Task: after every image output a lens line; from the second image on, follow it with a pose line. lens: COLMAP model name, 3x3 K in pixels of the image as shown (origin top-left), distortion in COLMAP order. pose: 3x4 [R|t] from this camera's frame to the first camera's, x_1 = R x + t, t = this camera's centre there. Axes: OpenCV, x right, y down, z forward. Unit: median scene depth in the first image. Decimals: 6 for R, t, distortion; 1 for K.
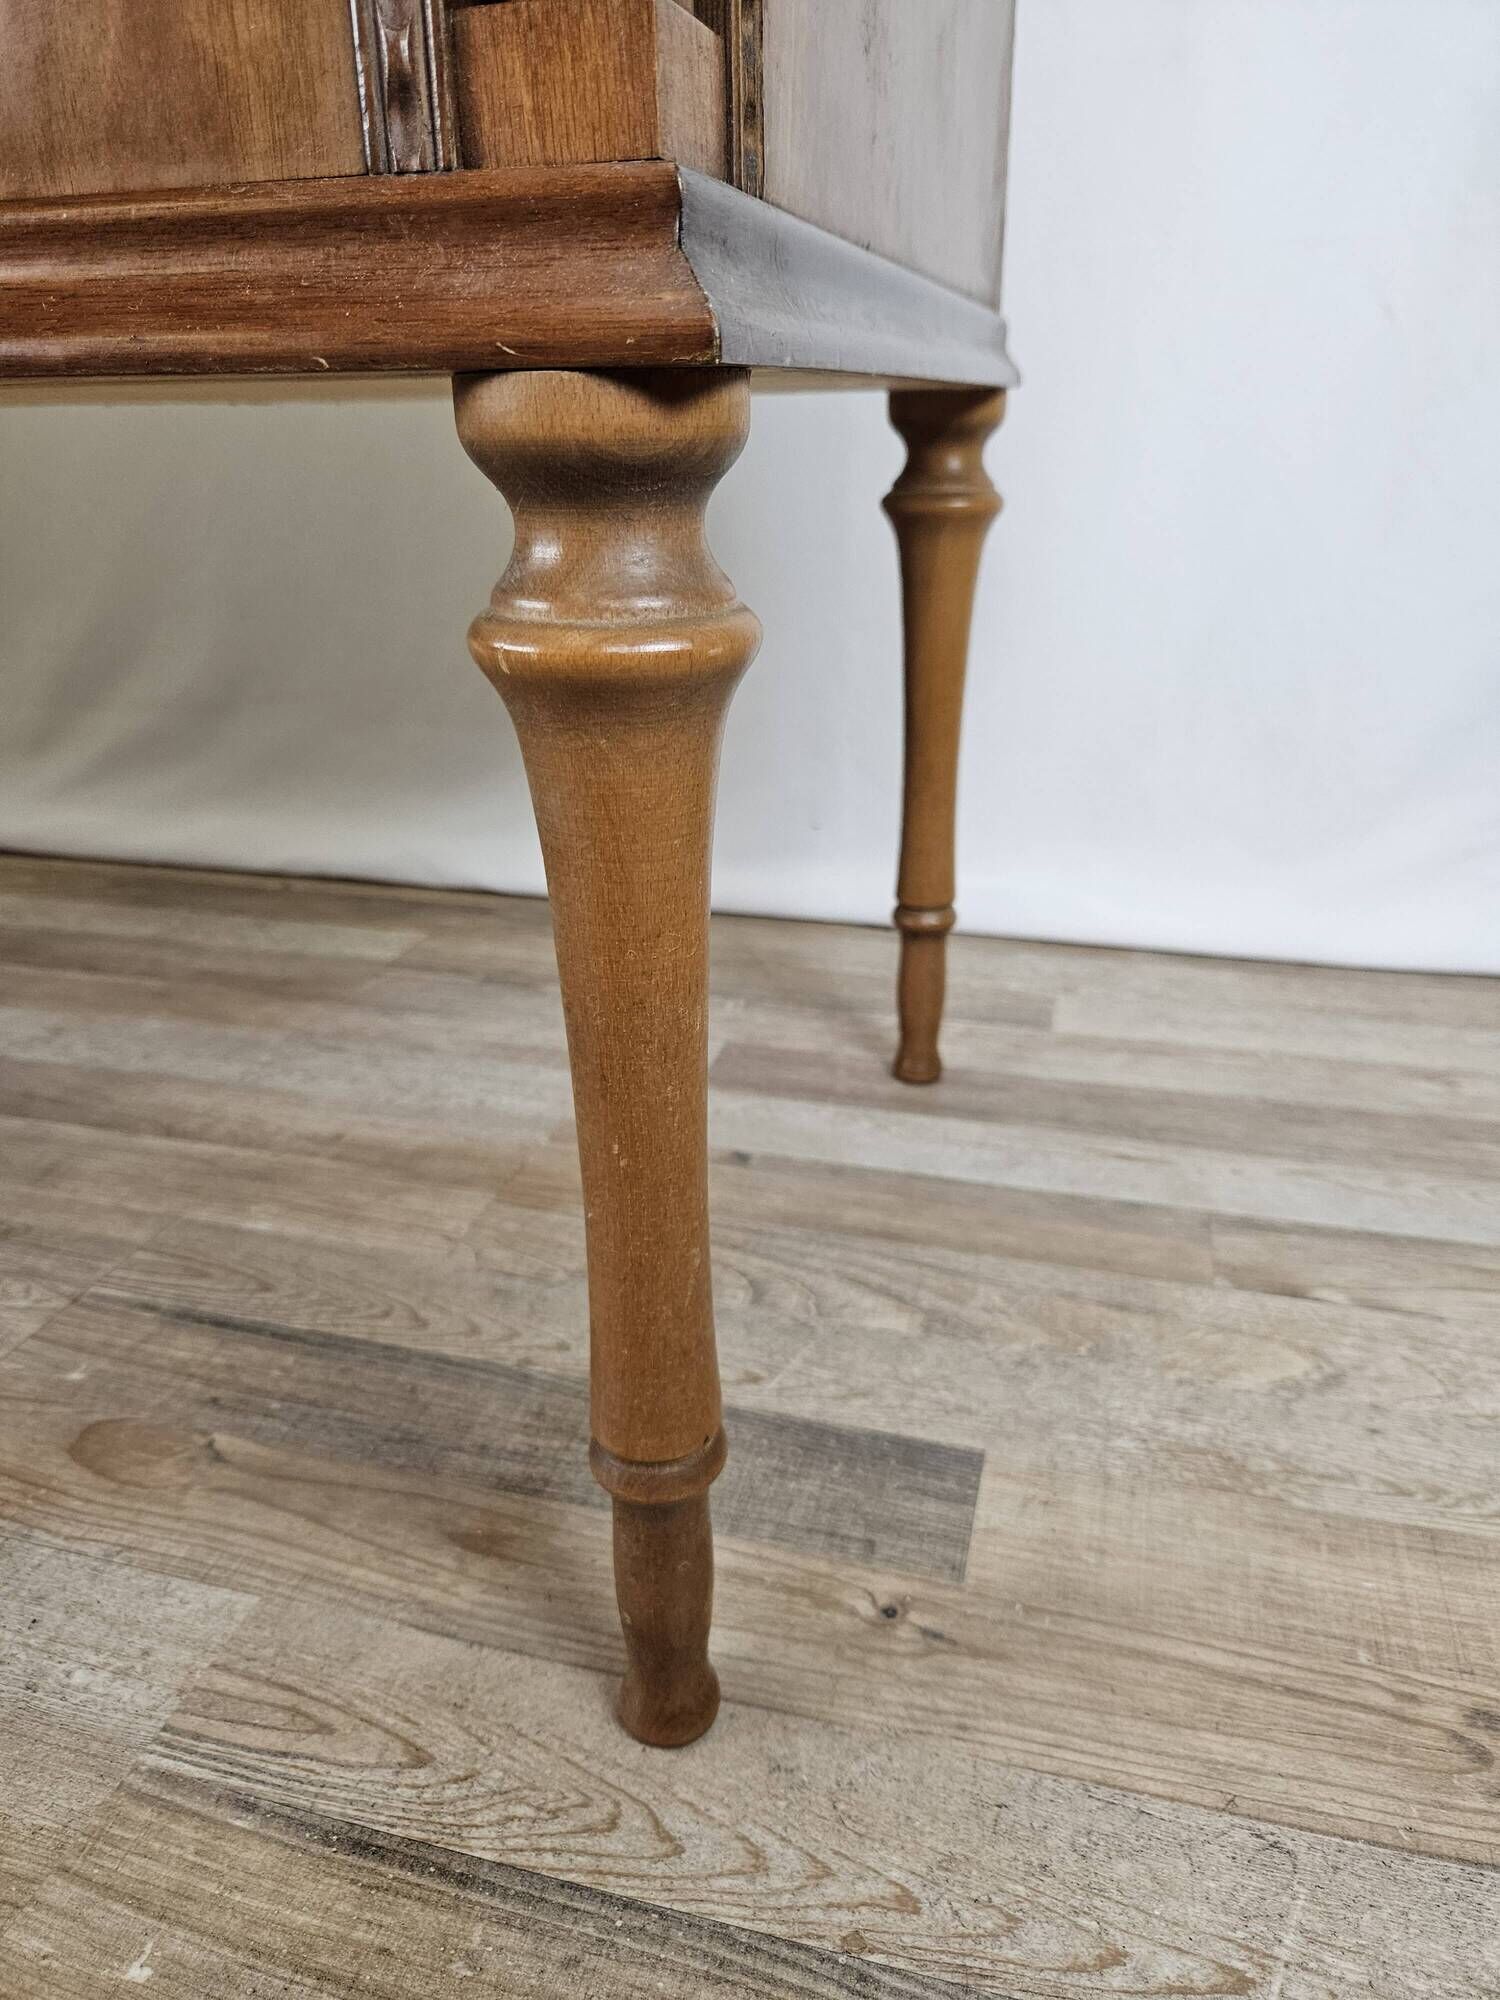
lens RADIAL K [[1358.3, 0, 762.7], [0, 1358.3, 1001.5], [0, 0, 1]] dist [0.038694, -0.044169]
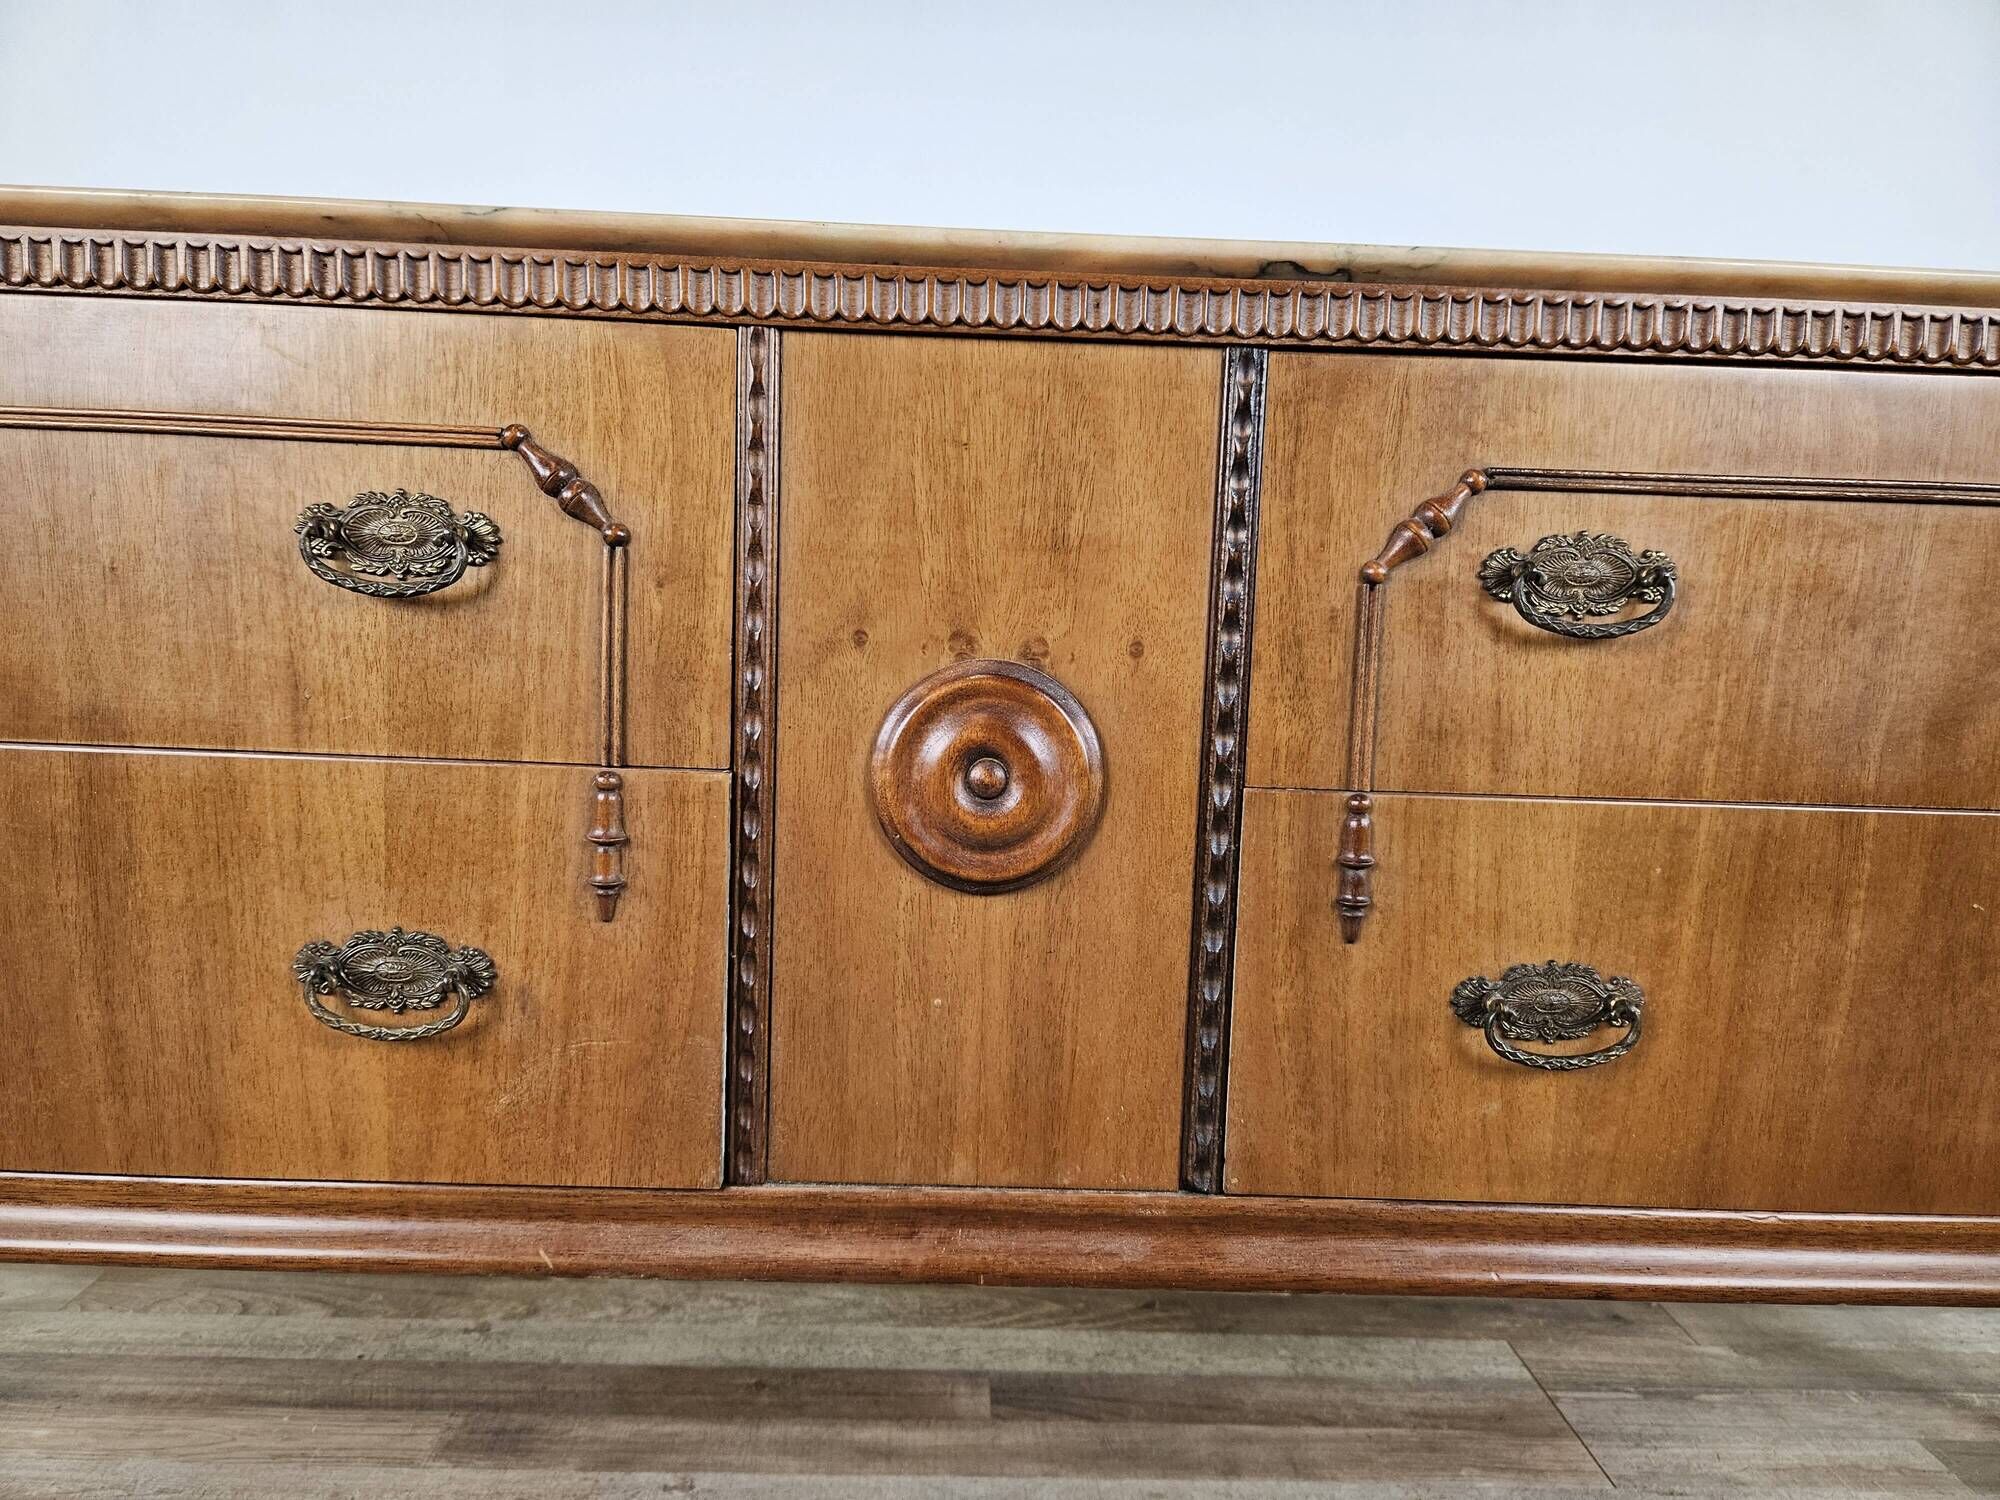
lens RADIAL K [[1358.3, 0, 990.8], [0, 1358.3, 766.7], [0, 0, 1]] dist [0.038694, -0.044169]
pose [[0.957842, 0.010650, 0.287098, -1.655203], [0.069334, 0.961205, -0.266978, -0.394387], [-0.278803, 0.275628, 0.919944, -0.121247]]
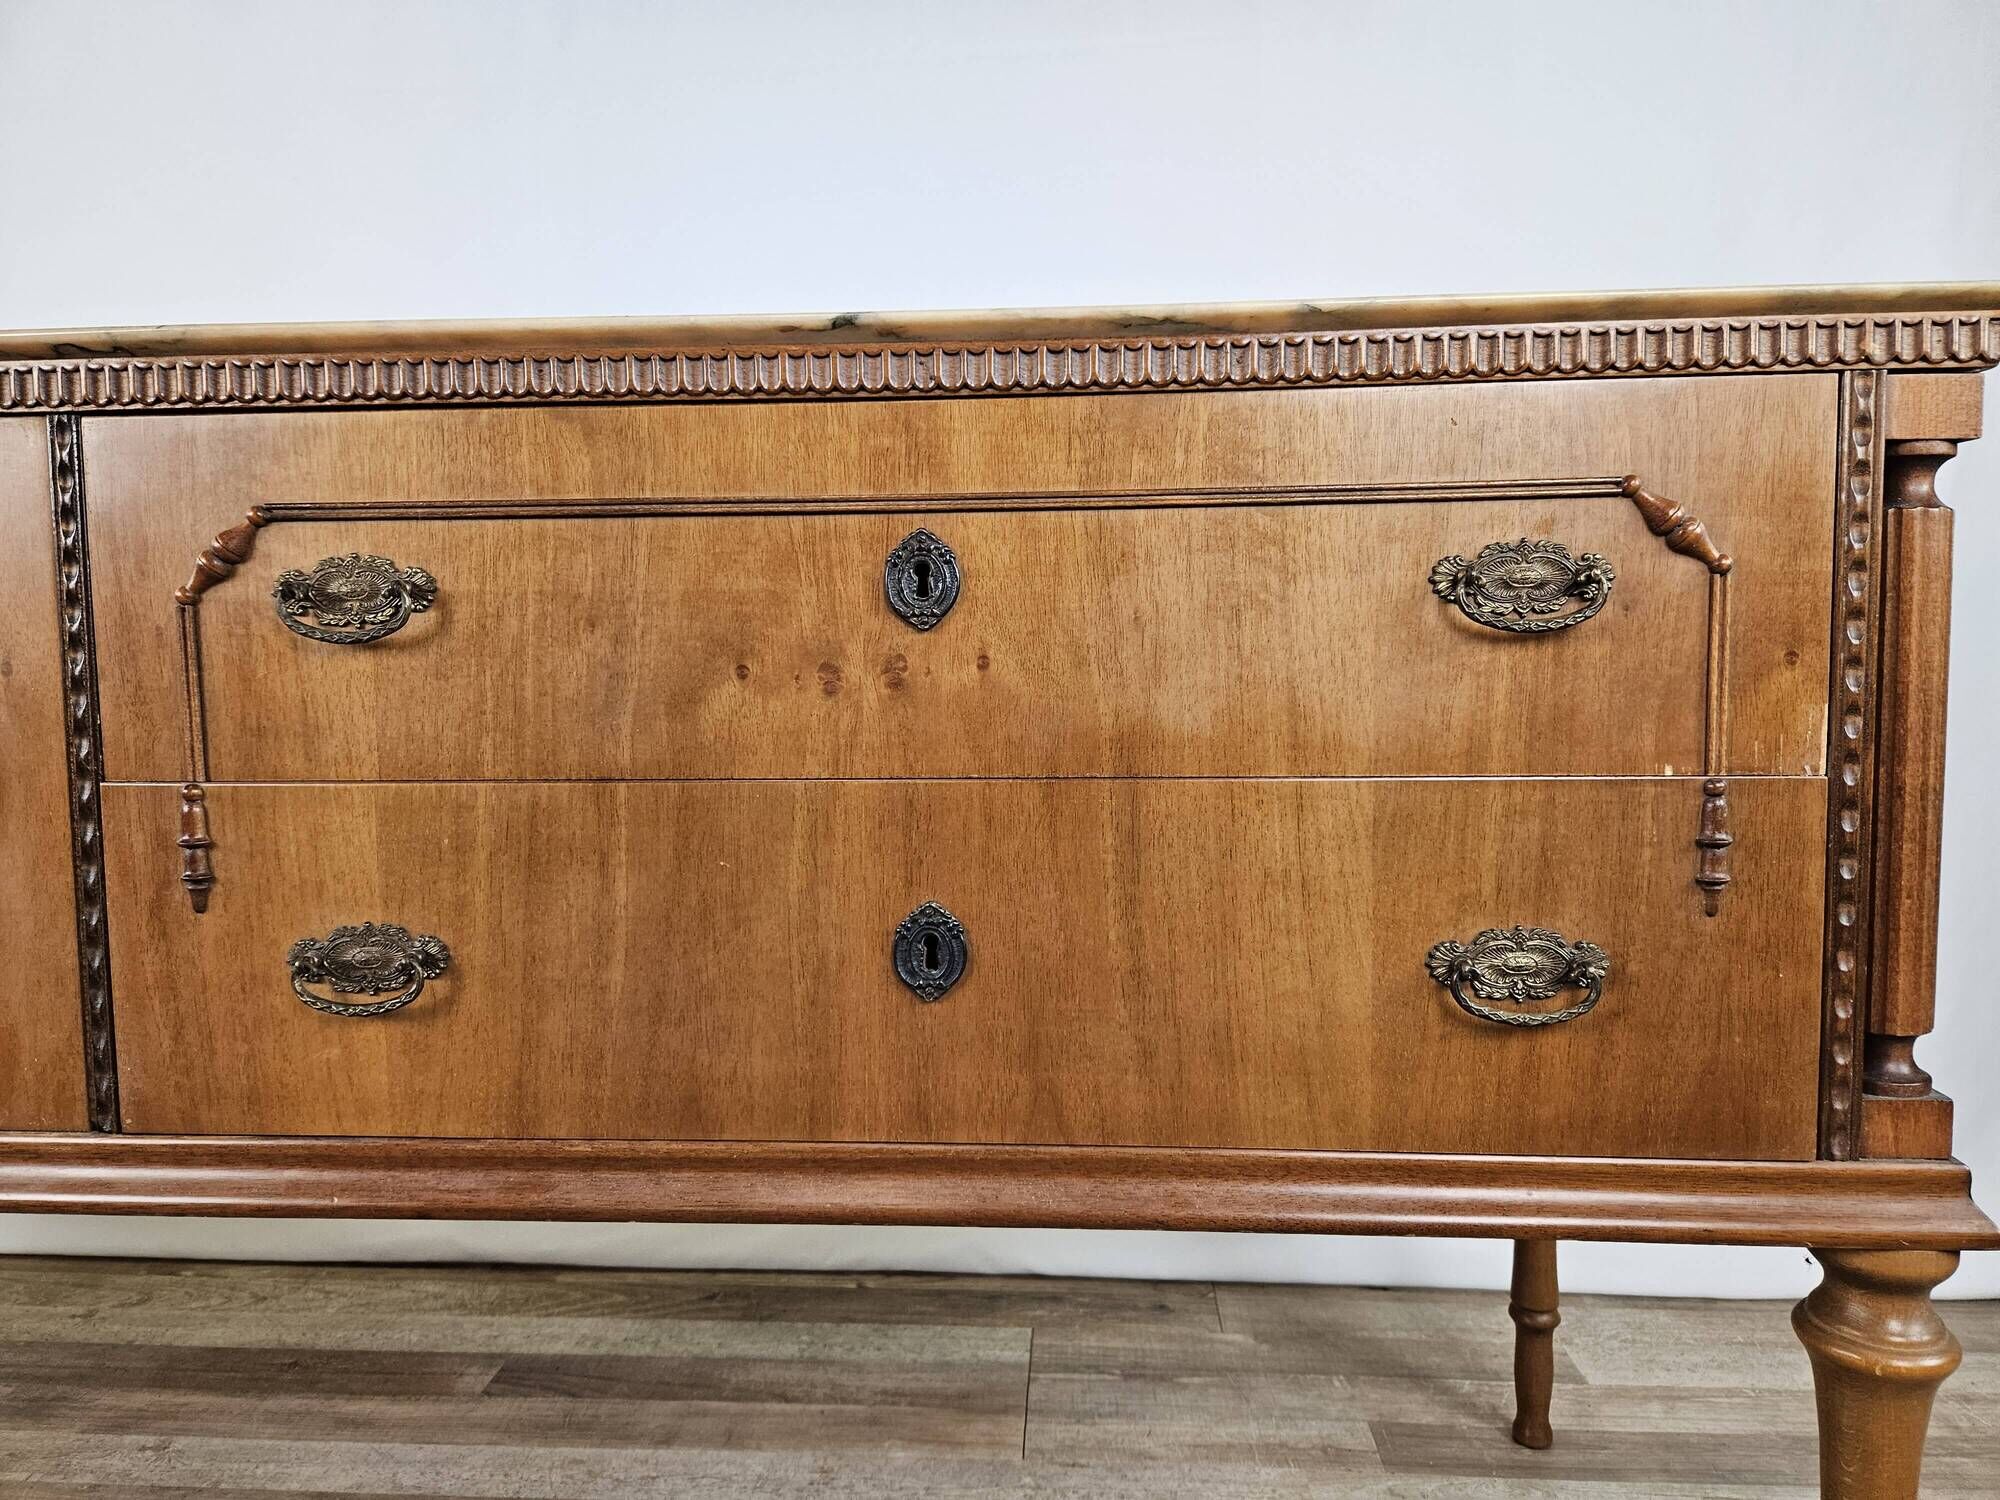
lens RADIAL K [[1335.2, 0, 1005.6], [0, 1335.2, 749.7], [0, 0, 1]] dist [0.044785, -0.044095]
pose [[0.979680, -0.010893, 0.200272, -0.827054], [0.076080, 0.944082, -0.320812, -0.253271], [-0.185578, 0.329530, 0.925727, -0.426273]]
